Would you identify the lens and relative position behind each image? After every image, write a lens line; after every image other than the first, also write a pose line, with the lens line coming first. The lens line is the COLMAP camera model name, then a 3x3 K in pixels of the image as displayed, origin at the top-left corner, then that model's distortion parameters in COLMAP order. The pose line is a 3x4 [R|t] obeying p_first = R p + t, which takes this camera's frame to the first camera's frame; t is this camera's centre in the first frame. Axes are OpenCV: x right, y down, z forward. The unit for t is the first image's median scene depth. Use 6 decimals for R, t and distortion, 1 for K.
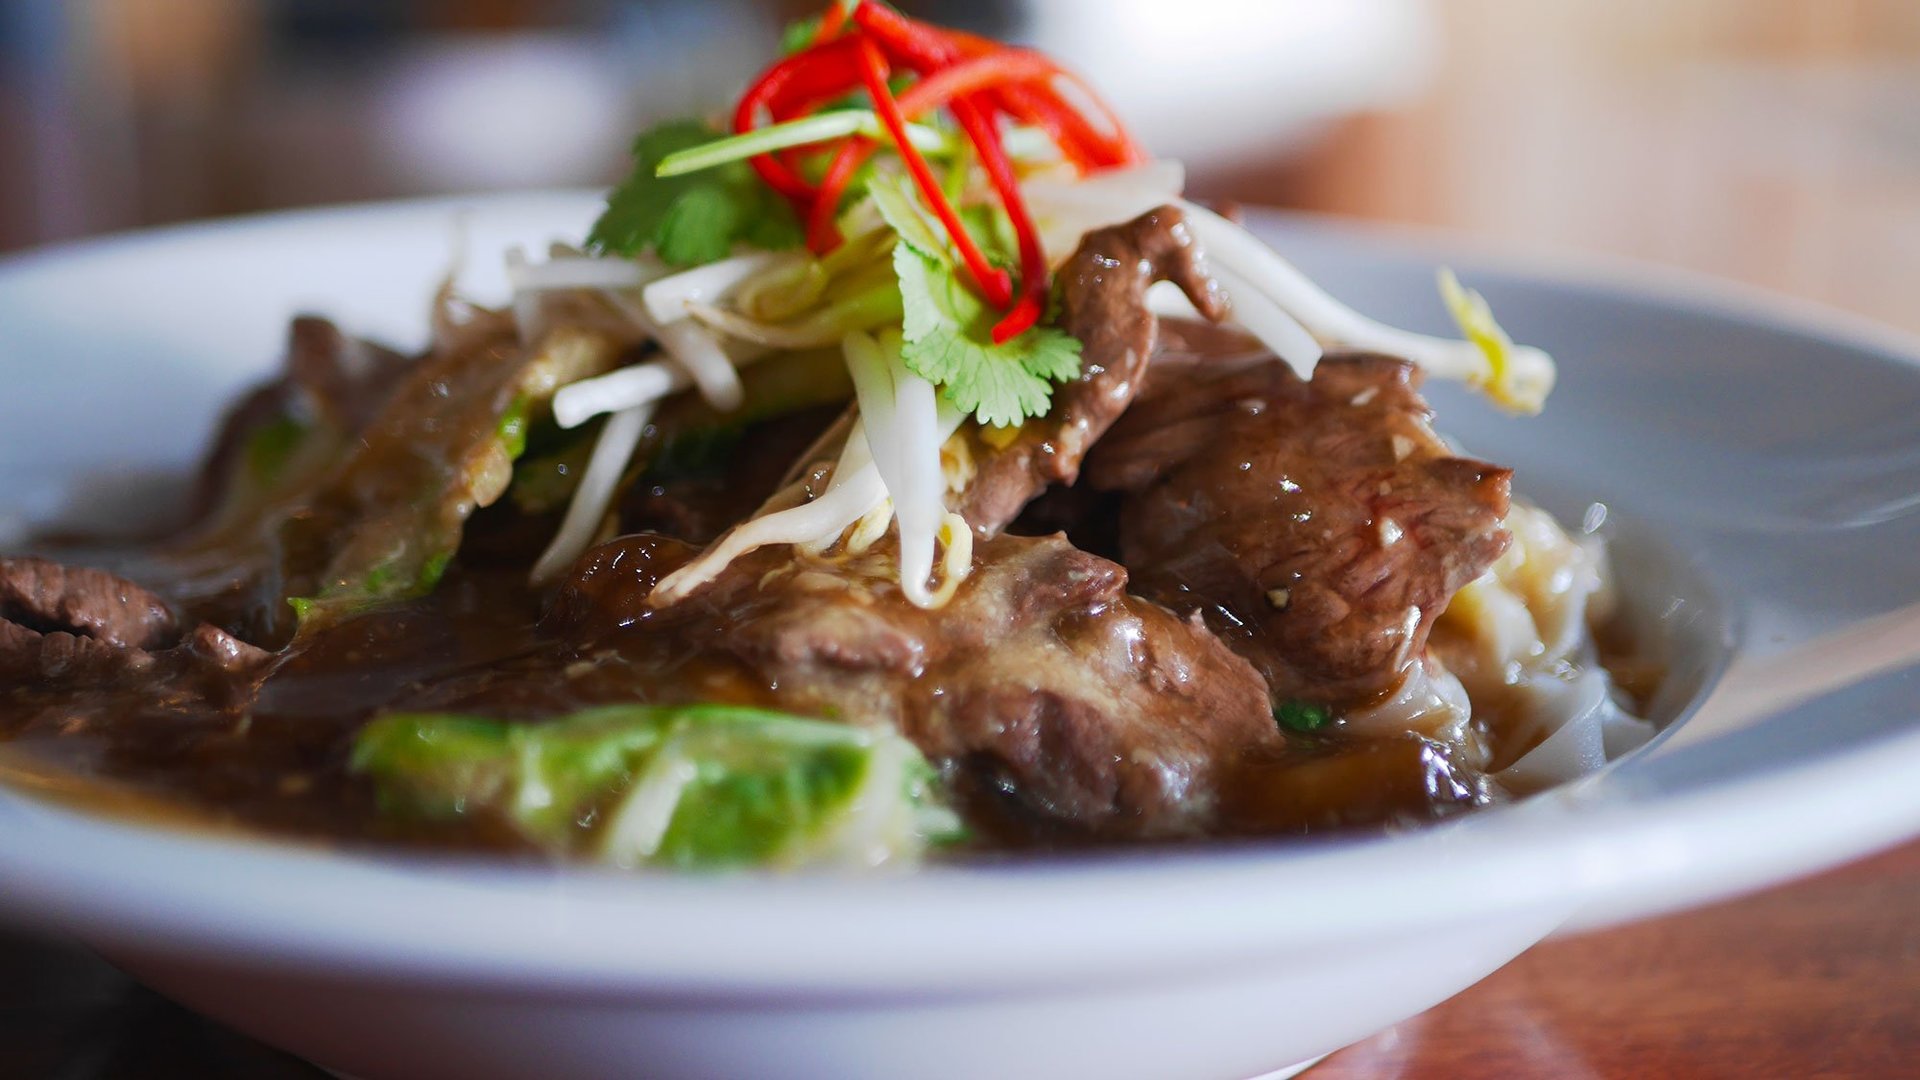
lens RADIAL K [[3093.5, 0, 960.0], [0, 3093.5, 540.0], [0, 0, 1]] dist [-0.019616, 0.059251]
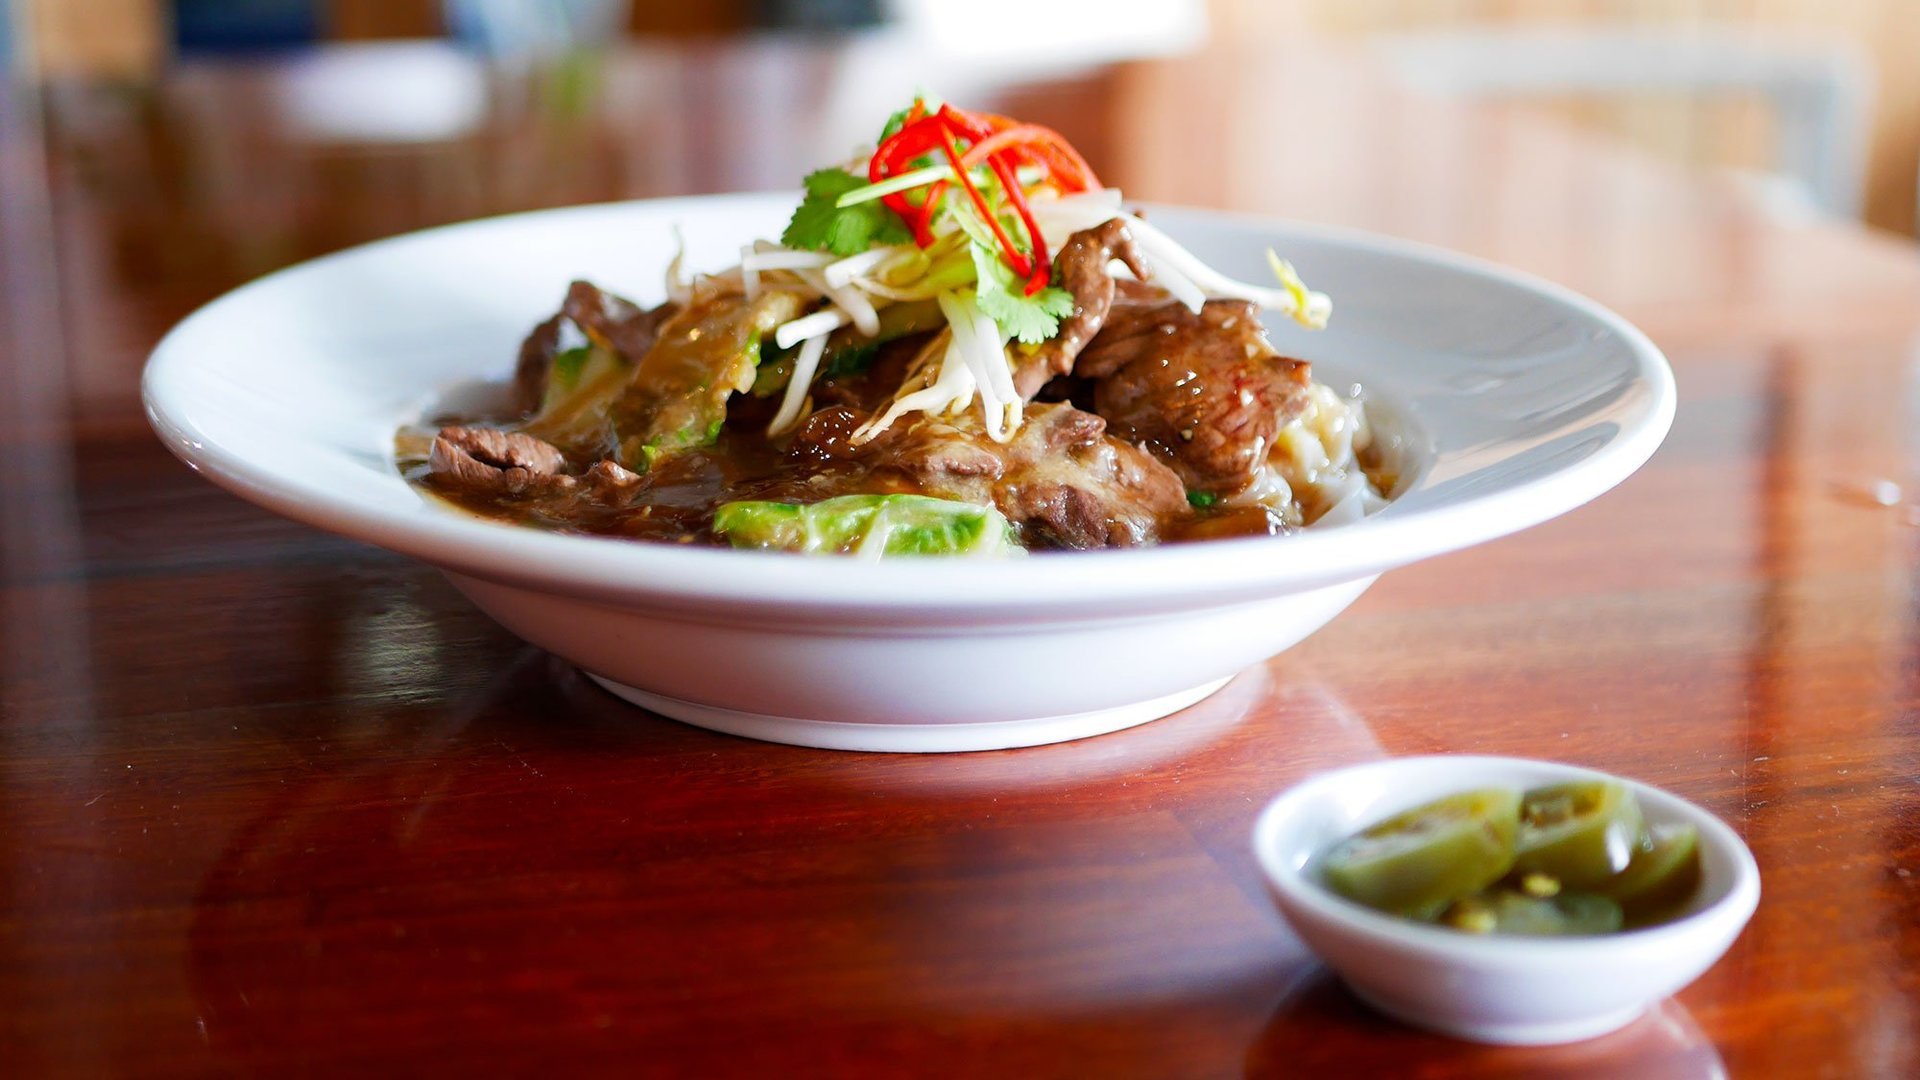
lens RADIAL K [[3093.5, 0, 960.0], [0, 3093.5, 540.0], [0, 0, 1]] dist [-0.019616, 0.059251]
pose [[0.997127, -0.023088, 0.072150, -0.161483], [0.020710, 0.999223, 0.033543, 0.016715], [-0.072869, -0.031952, 0.996830, -0.802813]]
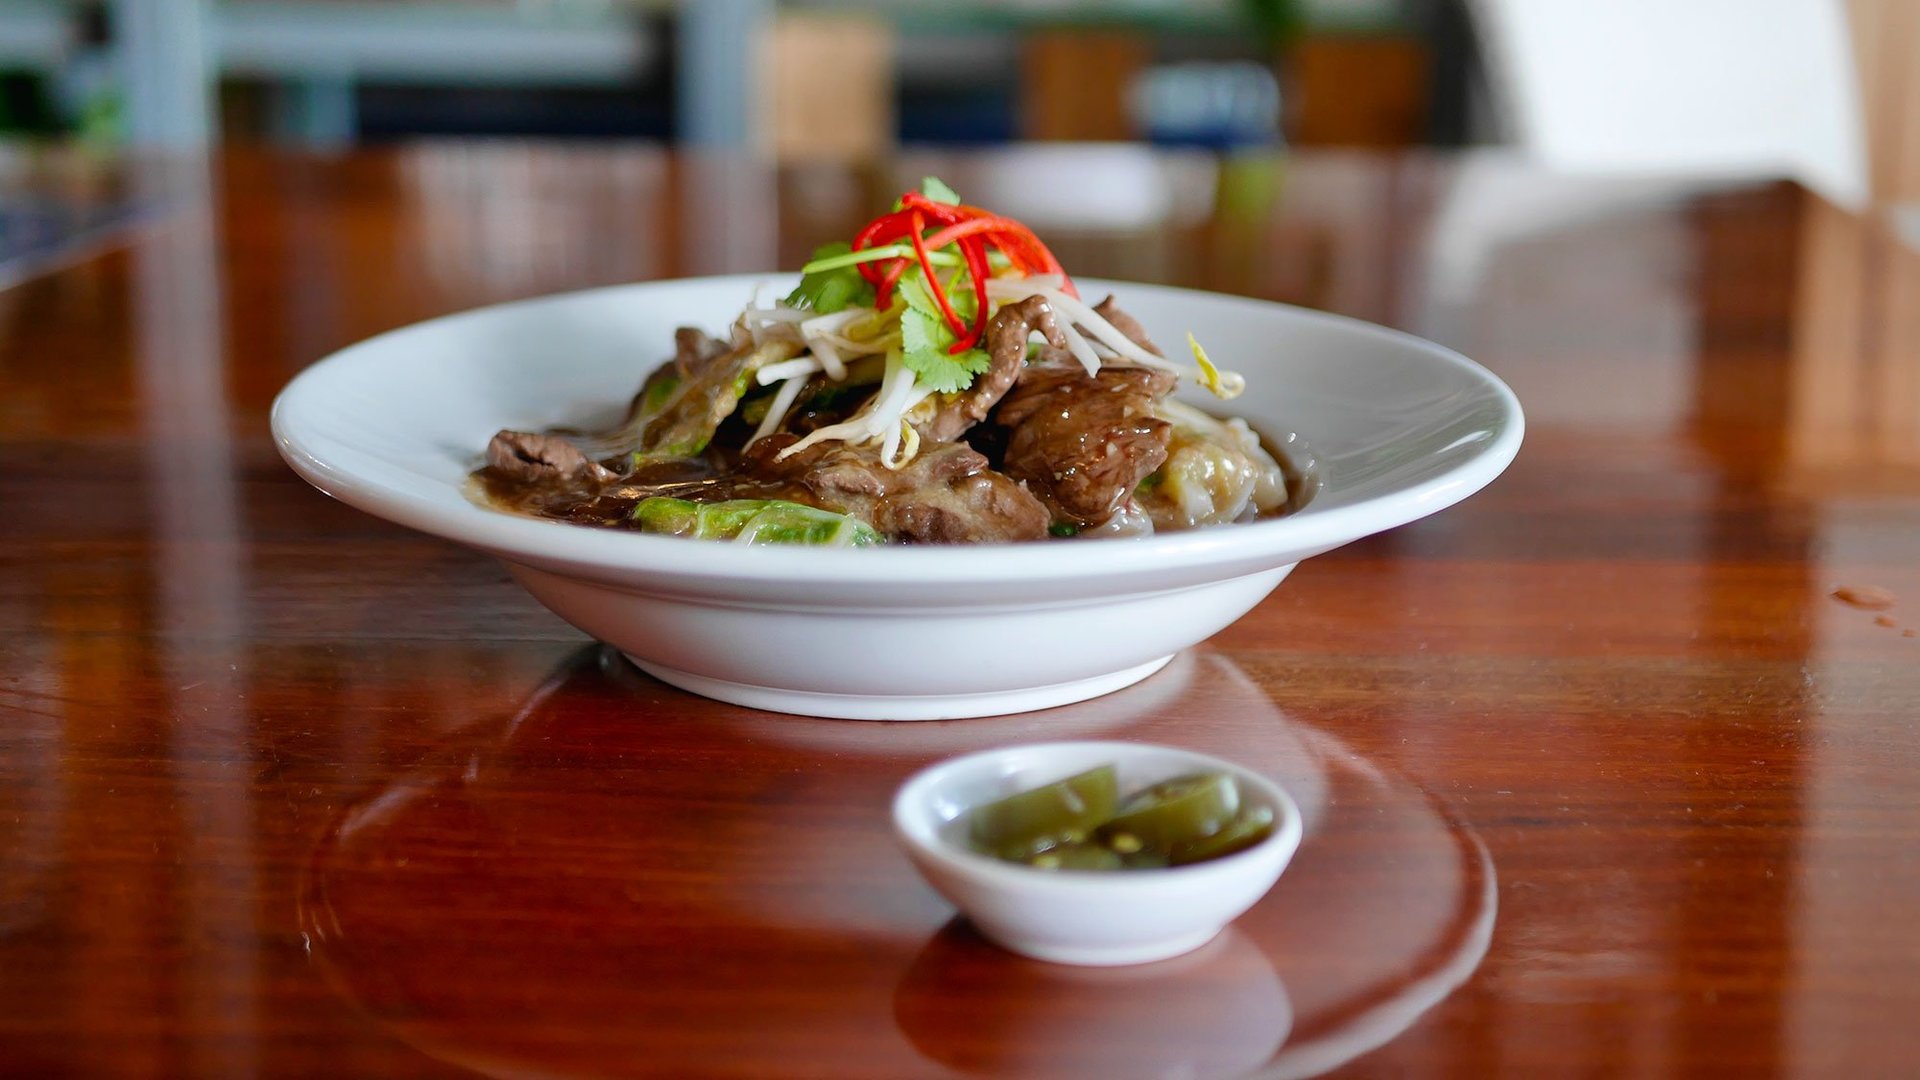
lens RADIAL K [[3093.5, 0, 960.0], [0, 3093.5, 540.0], [0, 0, 1]] dist [-0.019616, 0.059251]
pose [[0.973323, 0.057627, -0.222083, 0.517578], [-0.058486, 0.998285, 0.002713, 0.061201], [0.221858, 0.010348, 0.975024, -1.142364]]
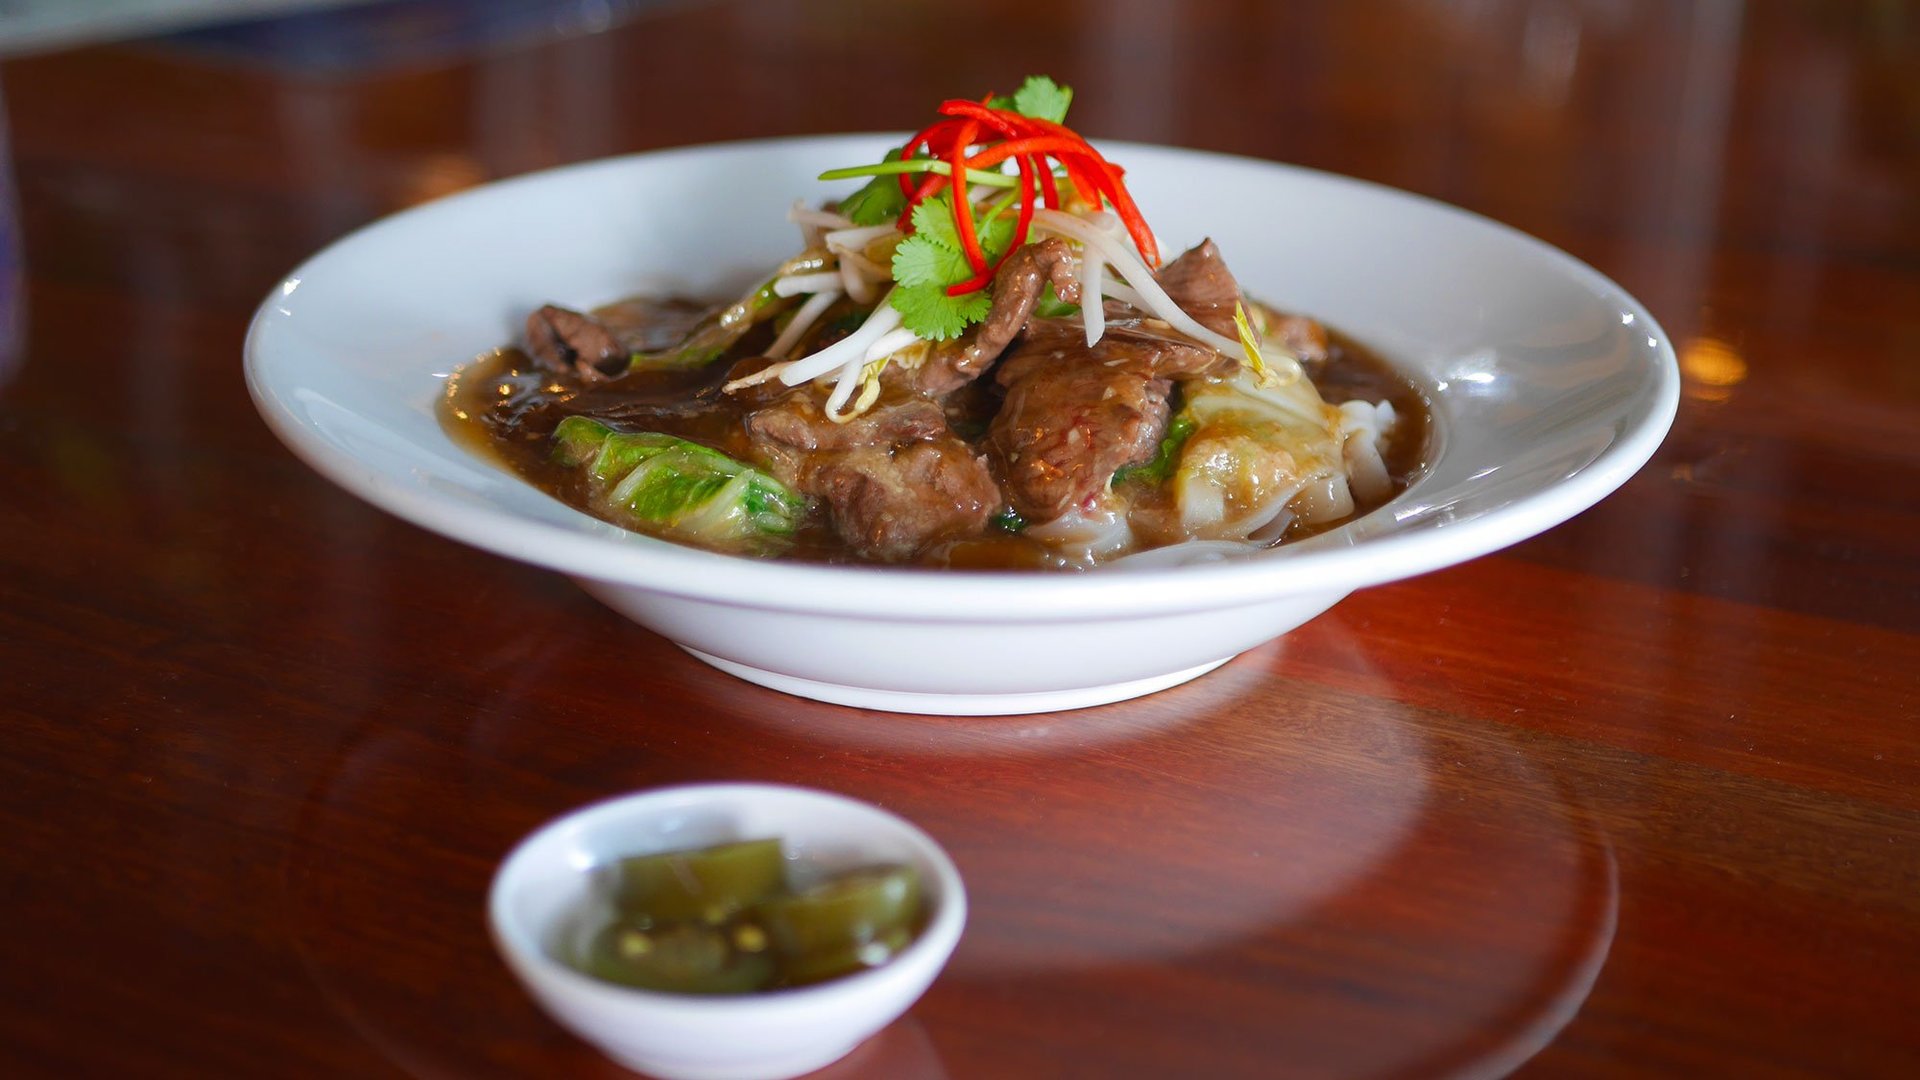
lens RADIAL K [[3093.5, 0, 960.0], [0, 3093.5, 540.0], [0, 0, 1]] dist [-0.019616, 0.059251]
pose [[0.797928, 0.232225, -0.556222, 1.119992], [-0.176560, 0.972375, 0.152686, -0.211347], [0.576314, -0.023626, 0.816887, -0.555371]]
